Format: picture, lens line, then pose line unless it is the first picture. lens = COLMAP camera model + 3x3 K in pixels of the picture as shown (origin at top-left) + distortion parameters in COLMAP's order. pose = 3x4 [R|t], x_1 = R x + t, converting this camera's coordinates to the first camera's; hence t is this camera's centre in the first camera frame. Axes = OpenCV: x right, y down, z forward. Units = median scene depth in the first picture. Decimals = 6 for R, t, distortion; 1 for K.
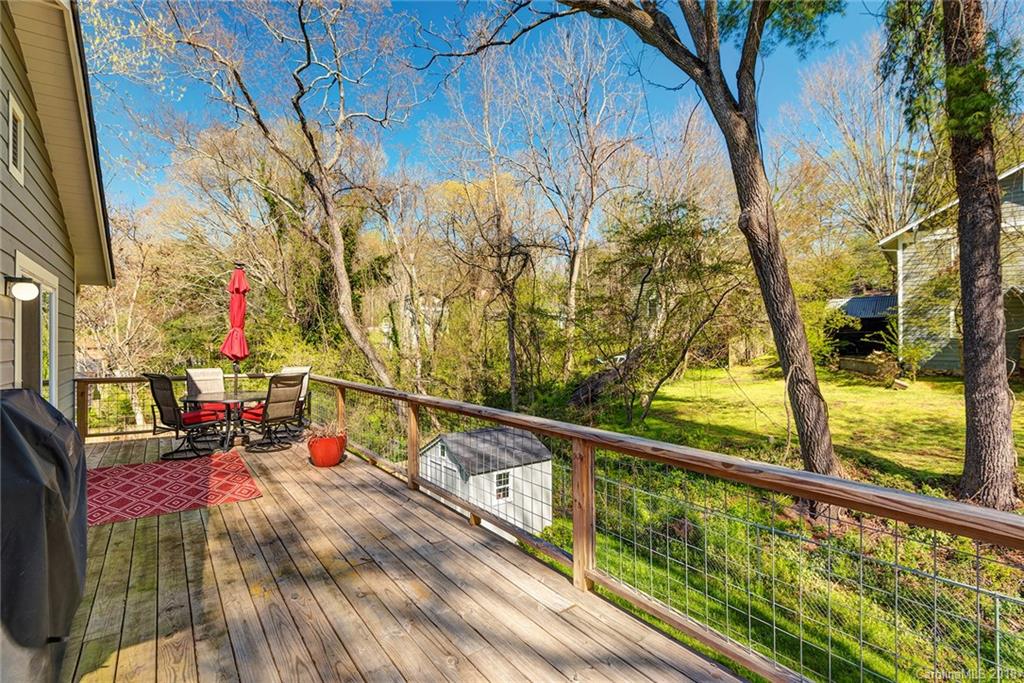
lens RADIAL K [[482.4, 0, 515.2], [0, 482.4, 339.3], [0, 0, 1]] dist [0.019466, -0.021153]
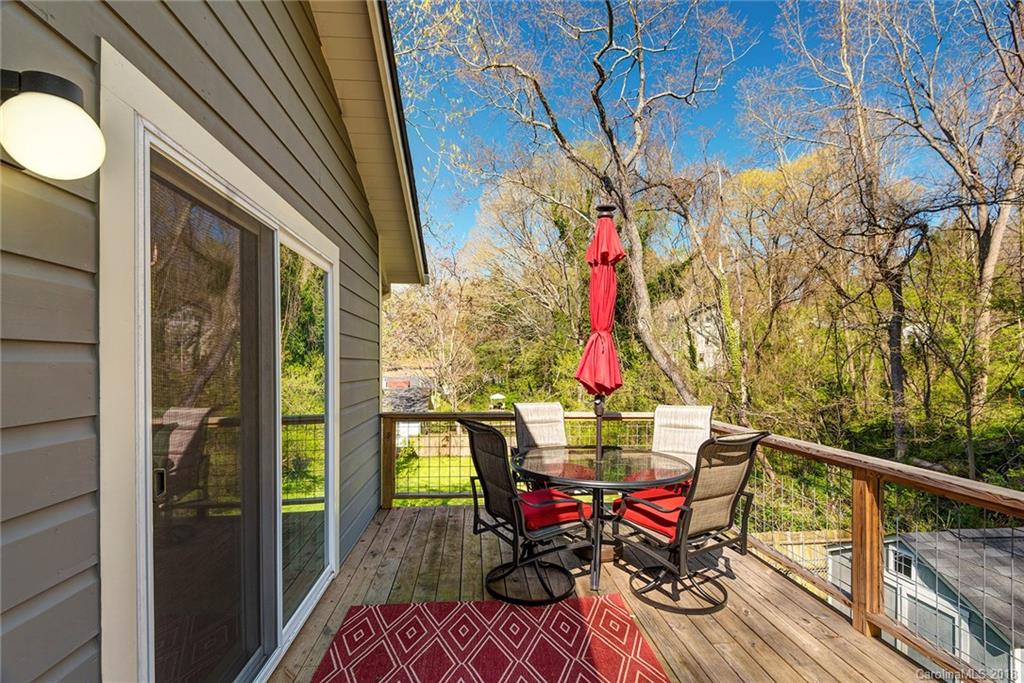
lens RADIAL K [[482.4, 0, 515.2], [0, 482.4, 339.3], [0, 0, 1]] dist [0.019466, -0.021153]
pose [[0.855644, -0.030798, -0.516647, -0.118589], [0.009248, 0.998978, -0.044235, 0.002069], [0.517482, 0.033071, 0.855055, 0.155884]]
